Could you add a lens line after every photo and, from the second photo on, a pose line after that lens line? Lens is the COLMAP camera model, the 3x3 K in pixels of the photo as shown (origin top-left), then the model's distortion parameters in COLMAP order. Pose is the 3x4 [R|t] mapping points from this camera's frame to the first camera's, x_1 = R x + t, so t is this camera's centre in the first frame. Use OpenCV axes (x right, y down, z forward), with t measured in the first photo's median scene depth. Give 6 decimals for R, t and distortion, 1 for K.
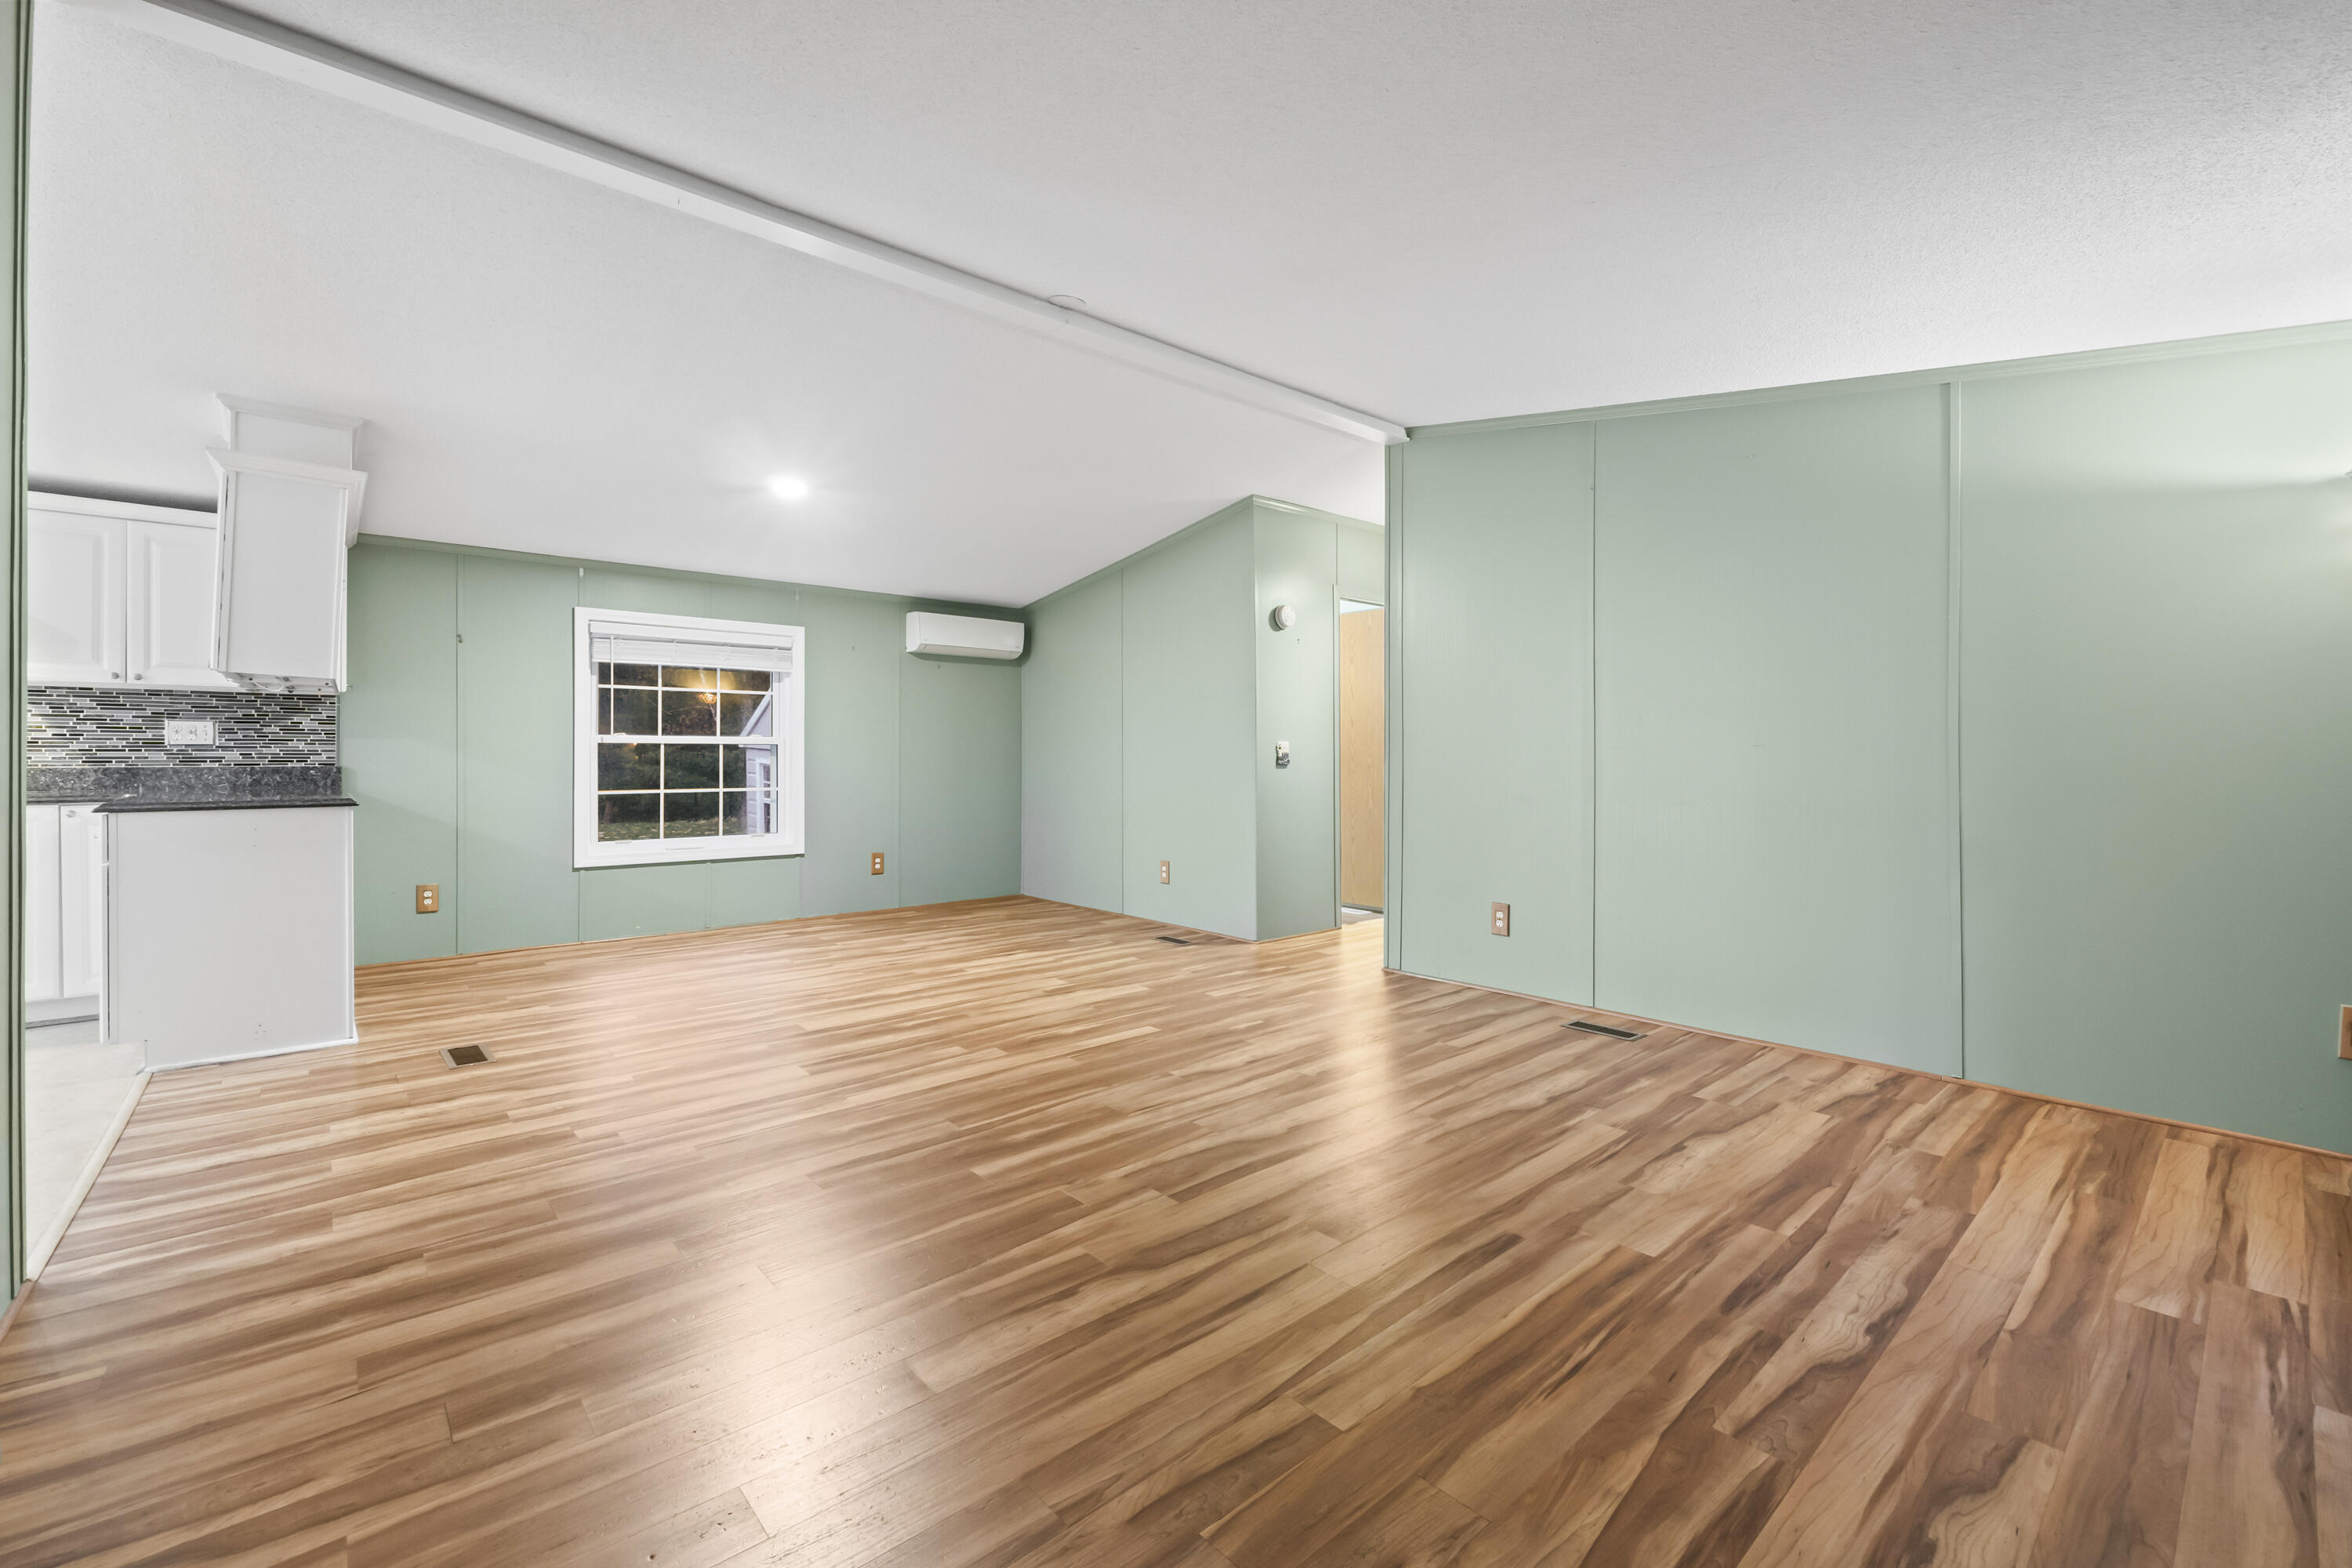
lens RADIAL K [[985.6, 0, 1184.4], [0, 985.6, 764.8], [0, 0, 1]] dist [-0.010147, -0.000653]
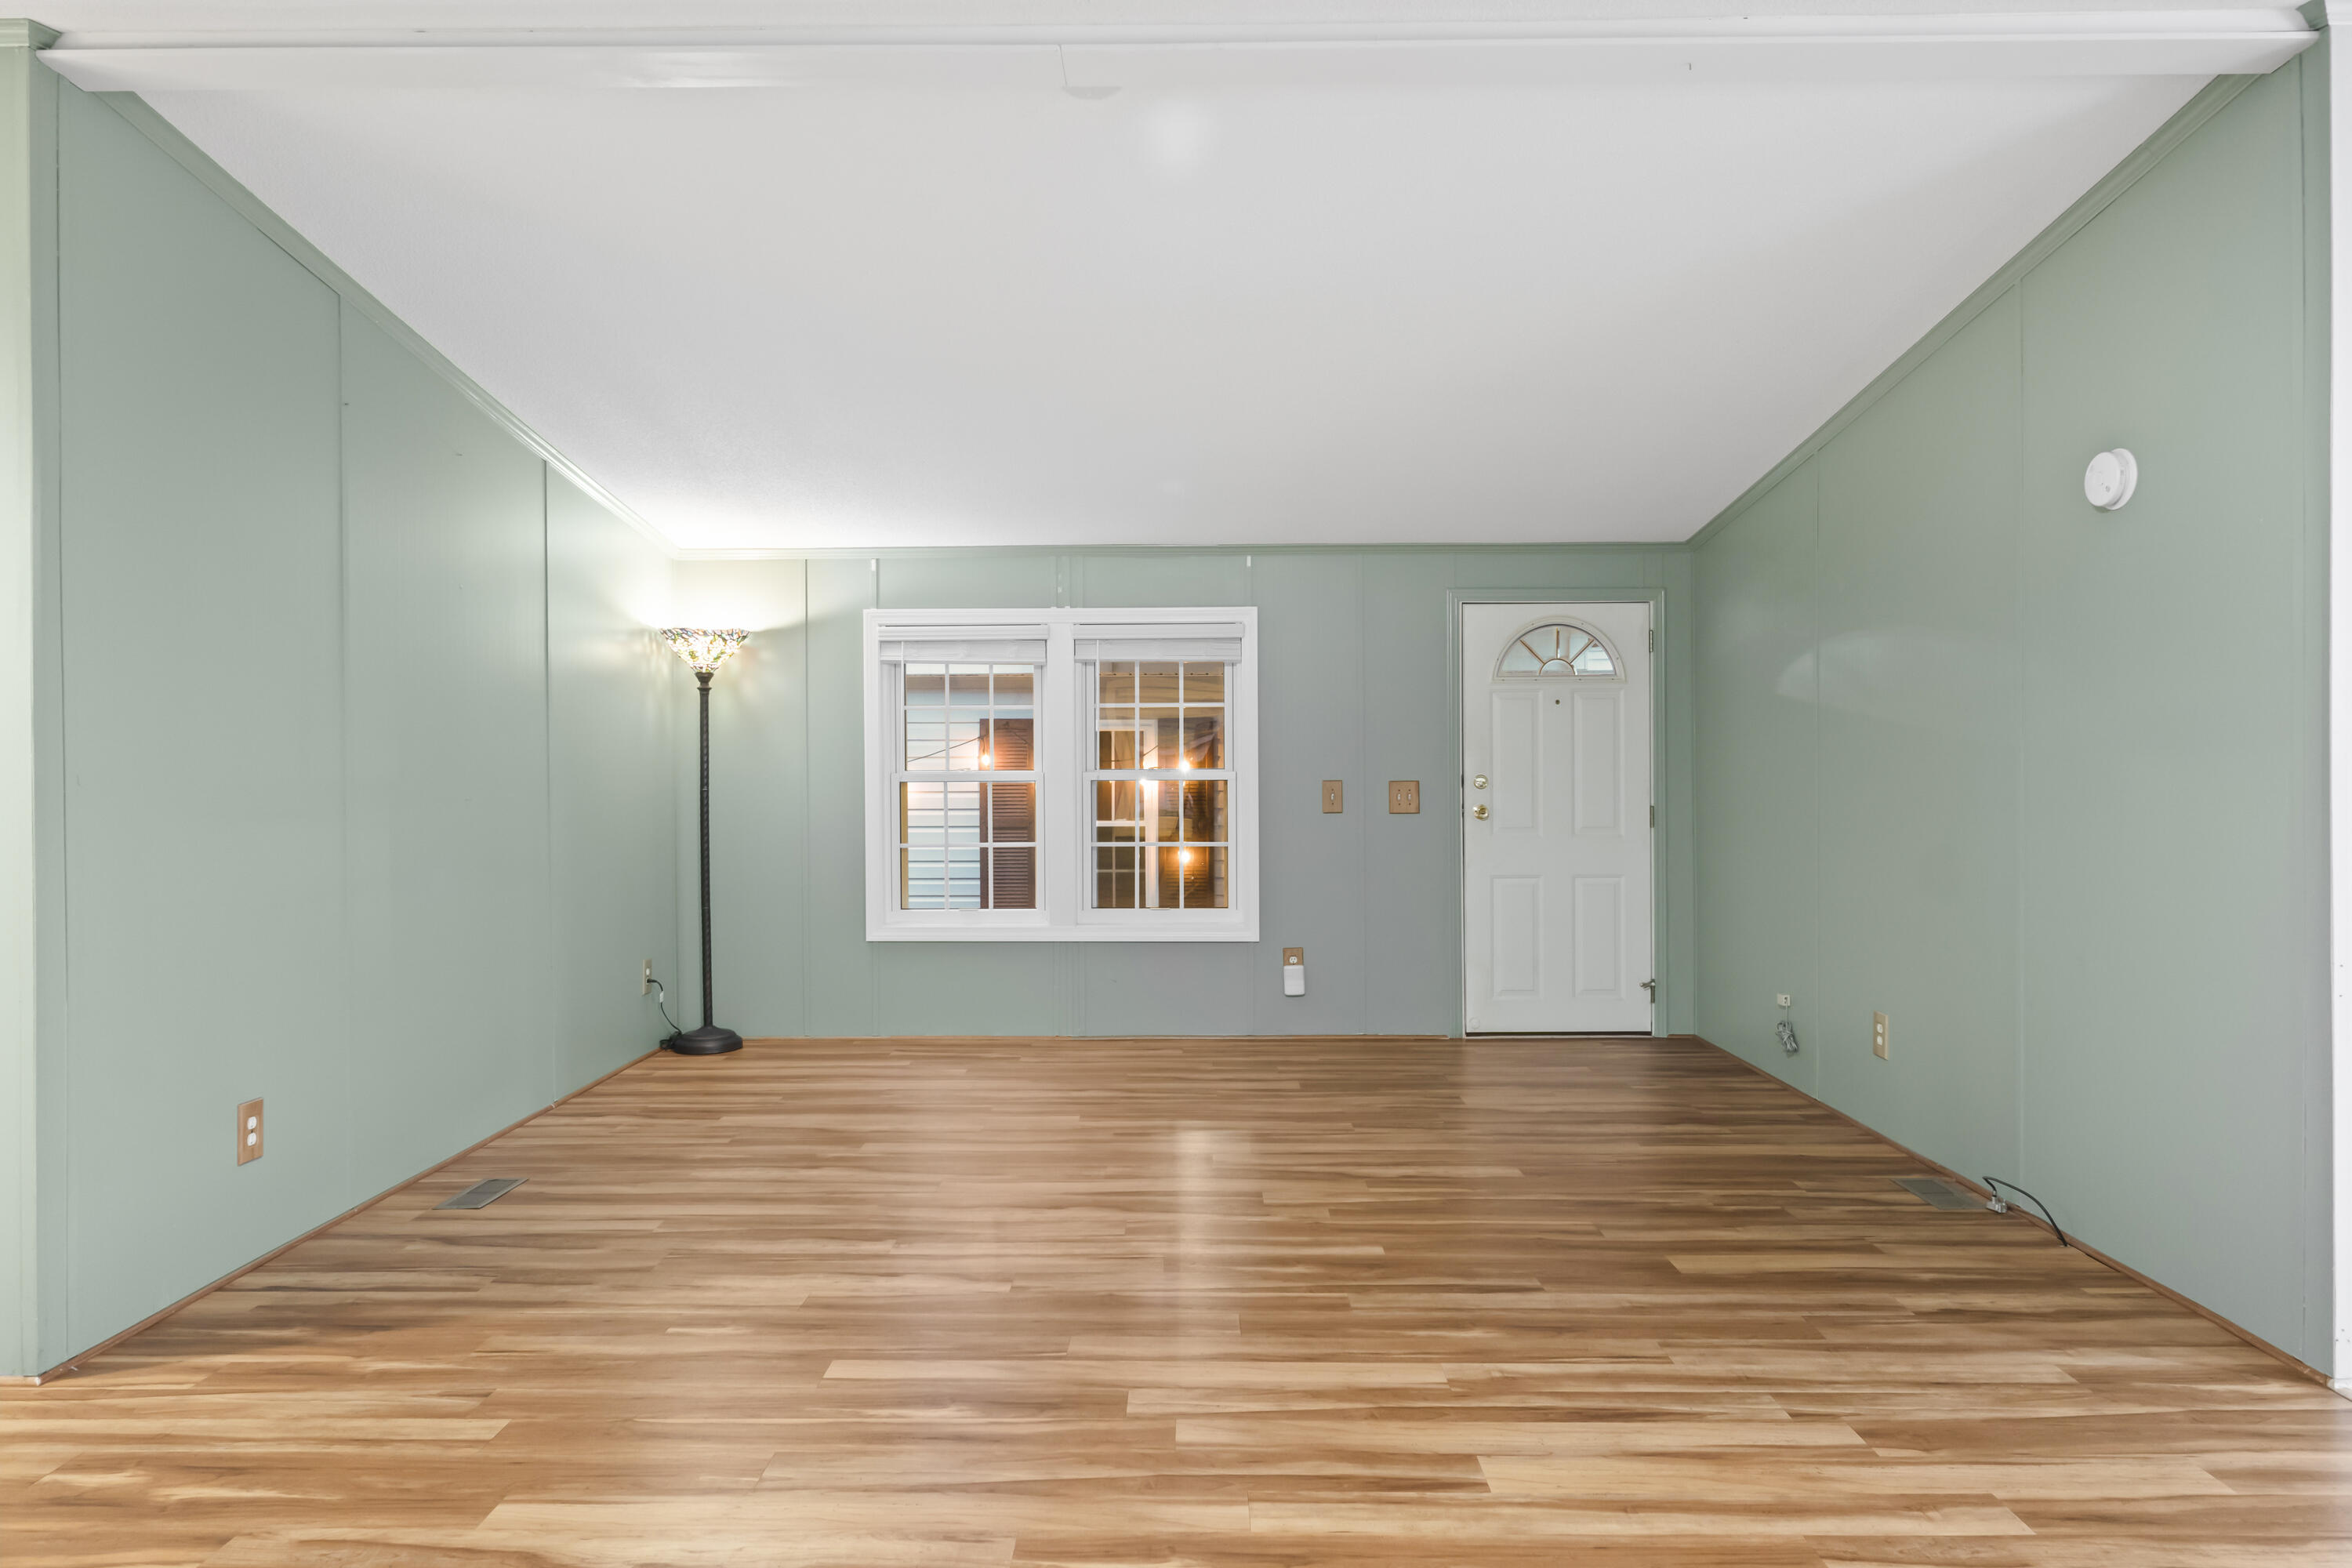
lens RADIAL K [[1461.9, 0, 1170.3], [0, 1461.9, 780.2], [0, 0, 1]] dist [-0.005809, 0.002454]
pose [[-0.740773, -0.004344, 0.671741, -0.939044], [0.009610, 0.999808, 0.017063, -0.067348], [-0.671687, 0.019095, -0.740589, 2.021453]]
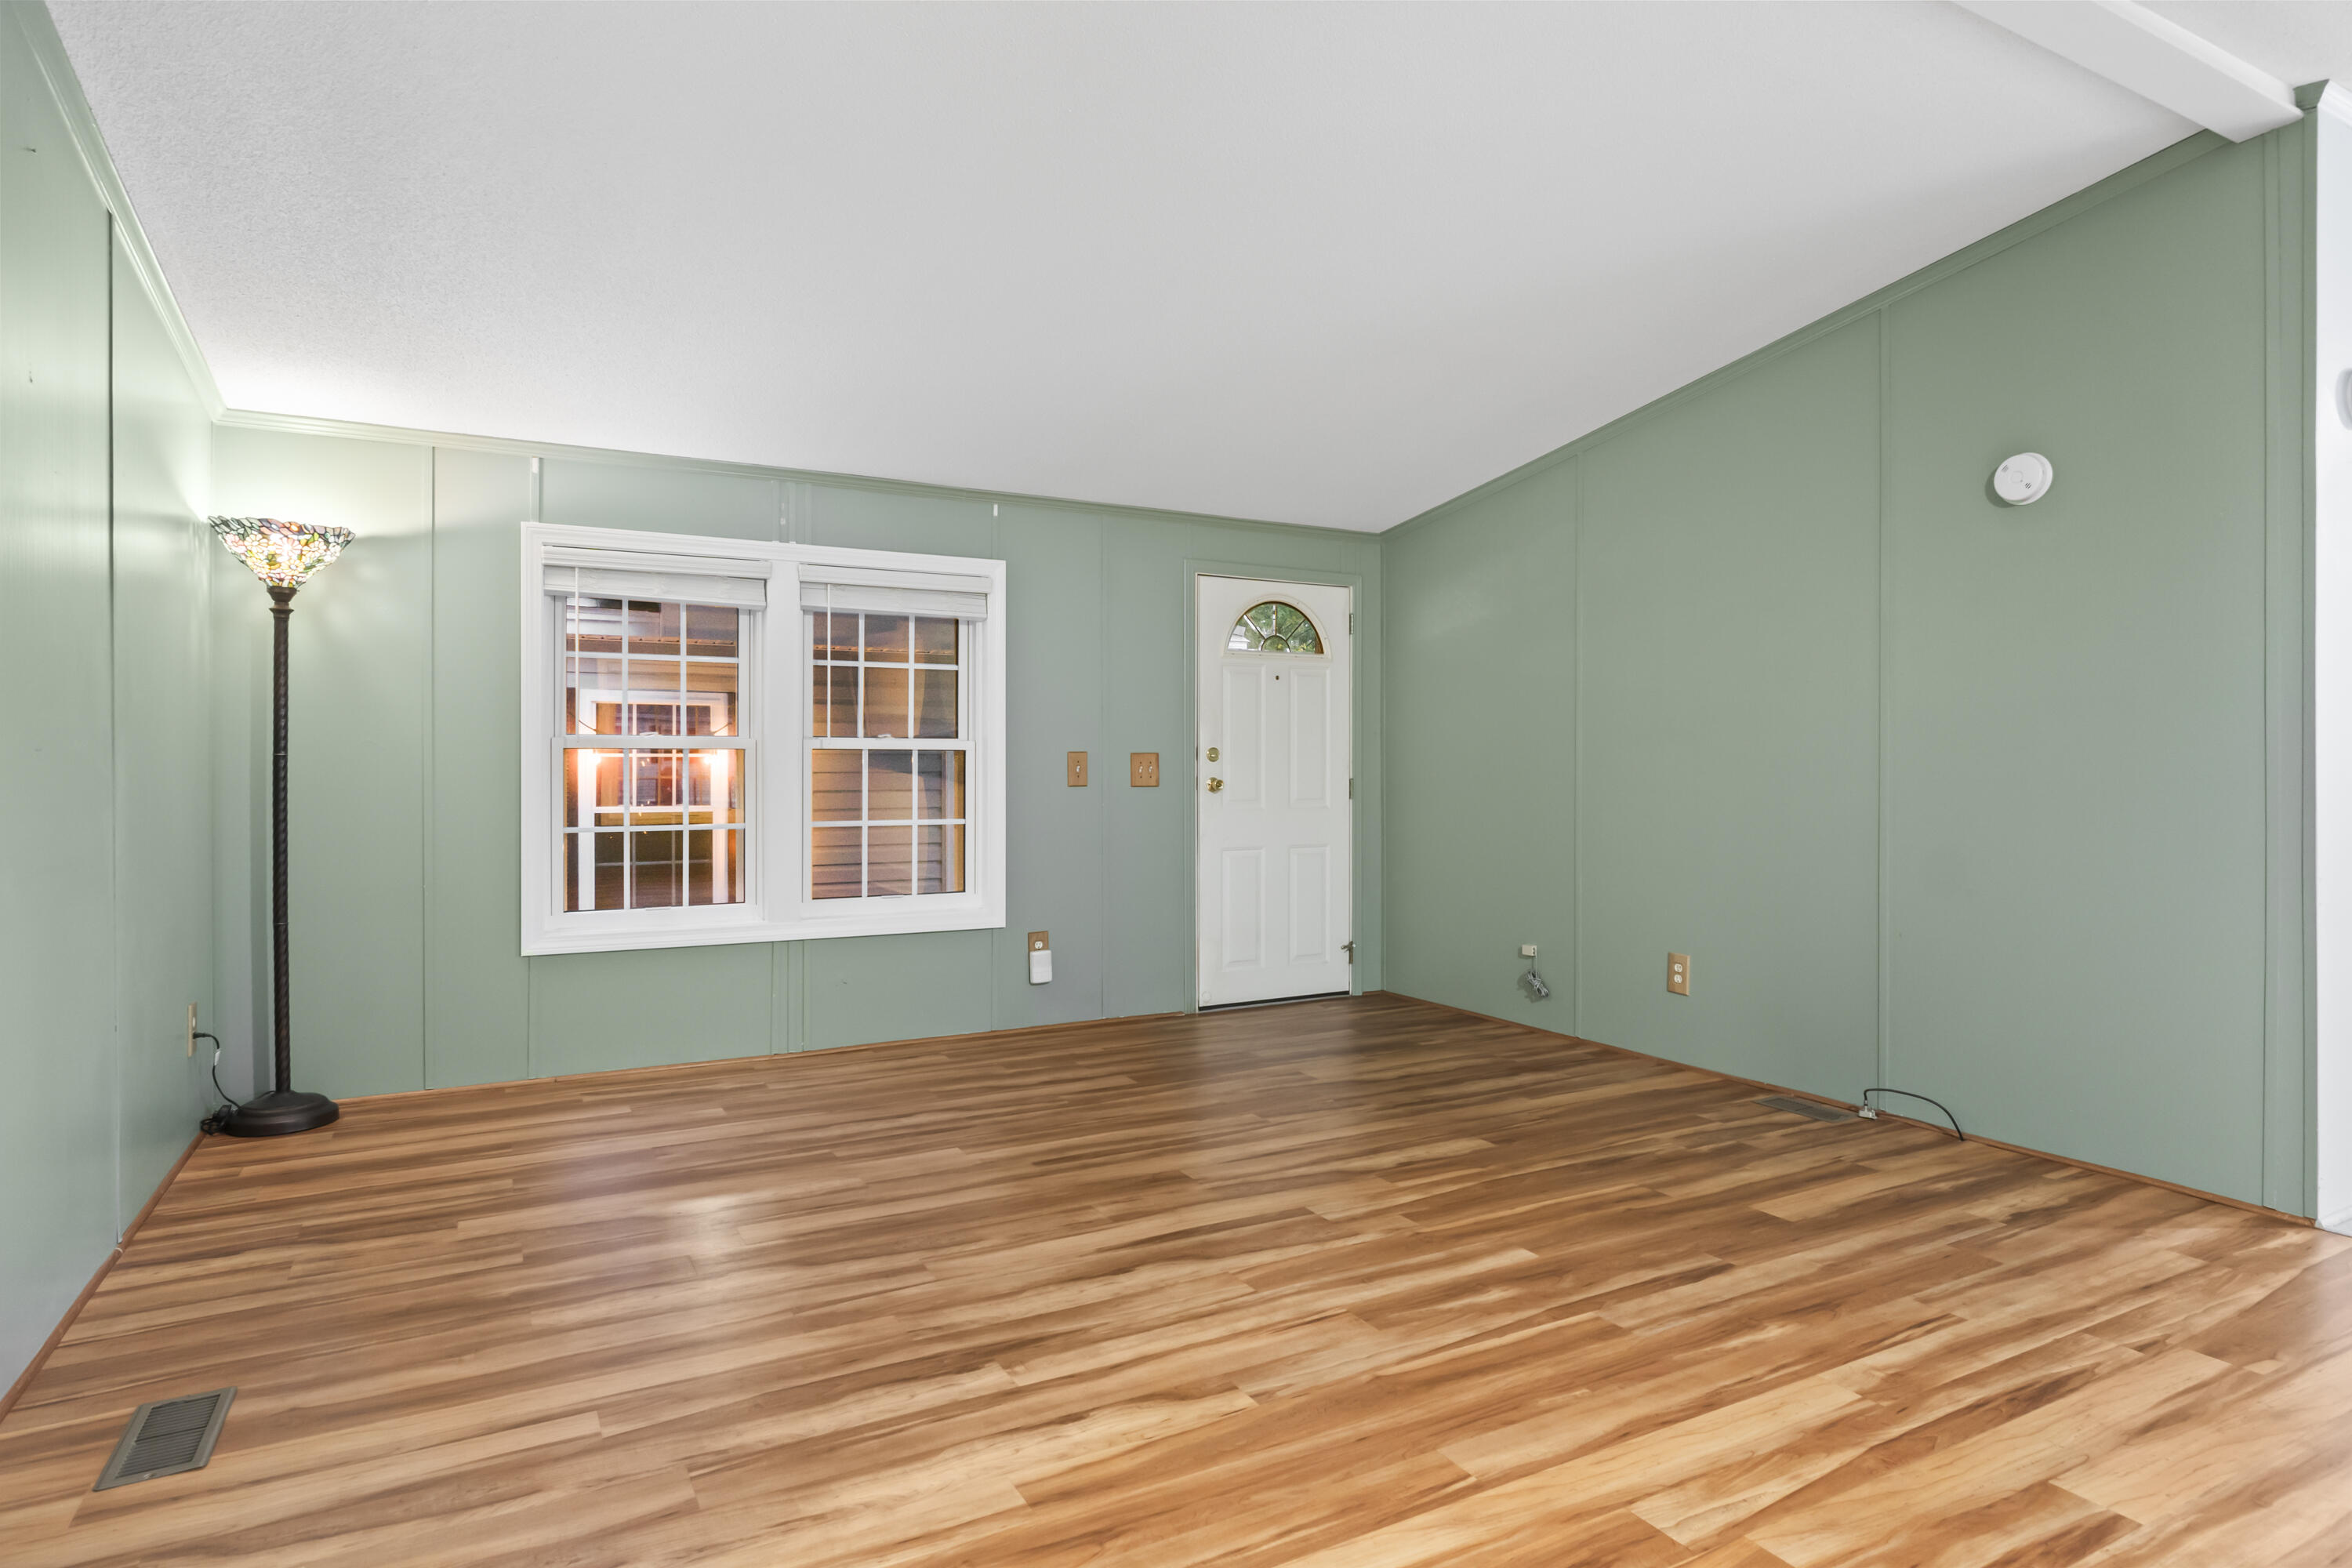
lens RADIAL K [[1304.4, 0, 1190.2], [0, 1304.4, 772.6], [0, 0, 1]] dist [-0.004954, -0.000536]
pose [[-0.977639, -0.001700, 0.210283, -0.147569], [0.001186, 0.999907, 0.013599, -0.019721], [-0.210287, 0.013544, -0.977546, 2.002794]]
